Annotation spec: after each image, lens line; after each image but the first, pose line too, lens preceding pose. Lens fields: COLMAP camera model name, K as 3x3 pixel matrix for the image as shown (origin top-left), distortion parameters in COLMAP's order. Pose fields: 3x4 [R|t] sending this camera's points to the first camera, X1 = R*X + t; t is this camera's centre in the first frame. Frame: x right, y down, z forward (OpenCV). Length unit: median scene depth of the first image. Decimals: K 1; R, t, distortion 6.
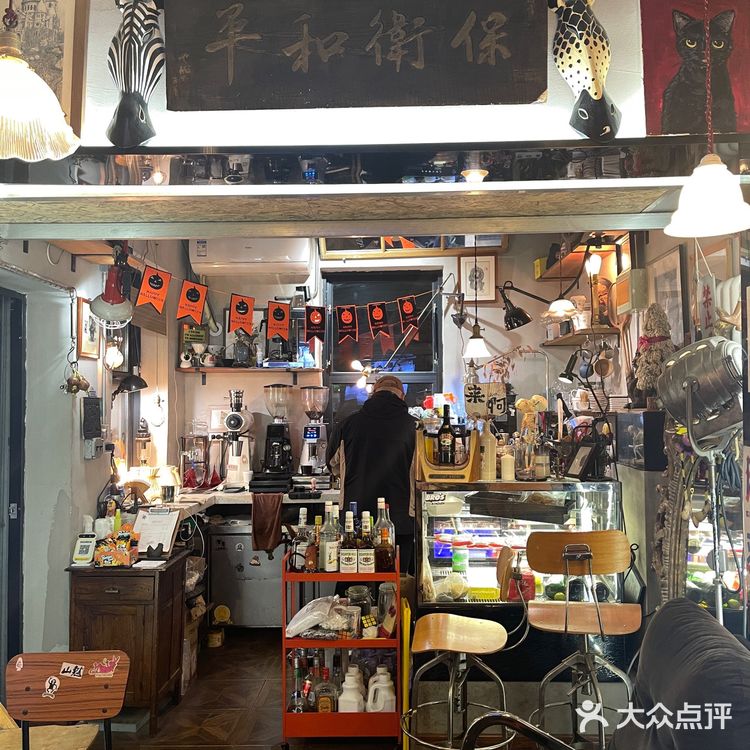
lens RADIAL K [[766.7, 0, 375.0], [0, 766.7, 375.0], [0, 0, 1]] dist [0.066610, -0.026121]
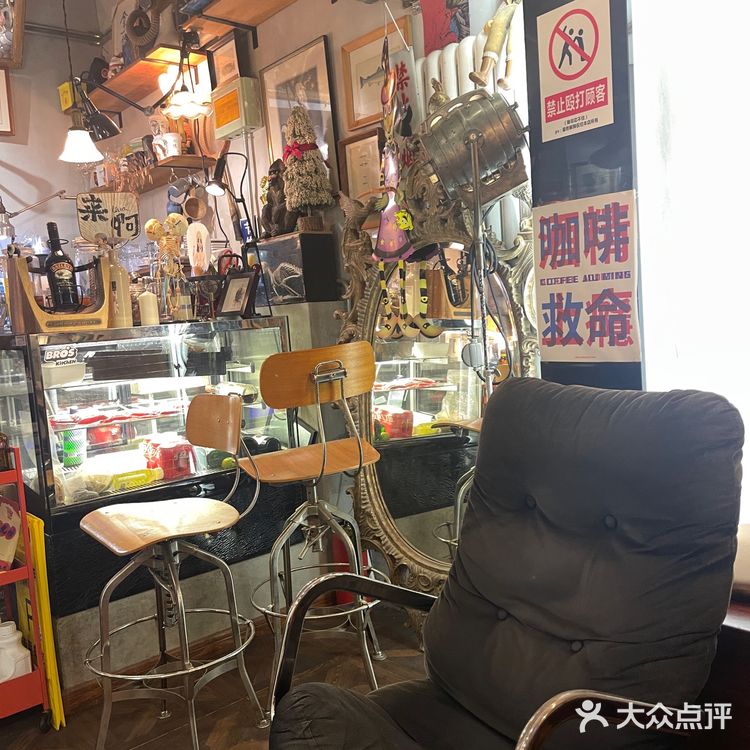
lens RADIAL K [[766.7, 0, 375.0], [0, 766.7, 375.0], [0, 0, 1]] dist [0.066610, -0.026121]
pose [[0.744937, -0.101015, 0.659443, -0.162548], [0.043154, 0.993696, 0.103468, 0.115123], [-0.665738, -0.048619, 0.744600, 0.293480]]
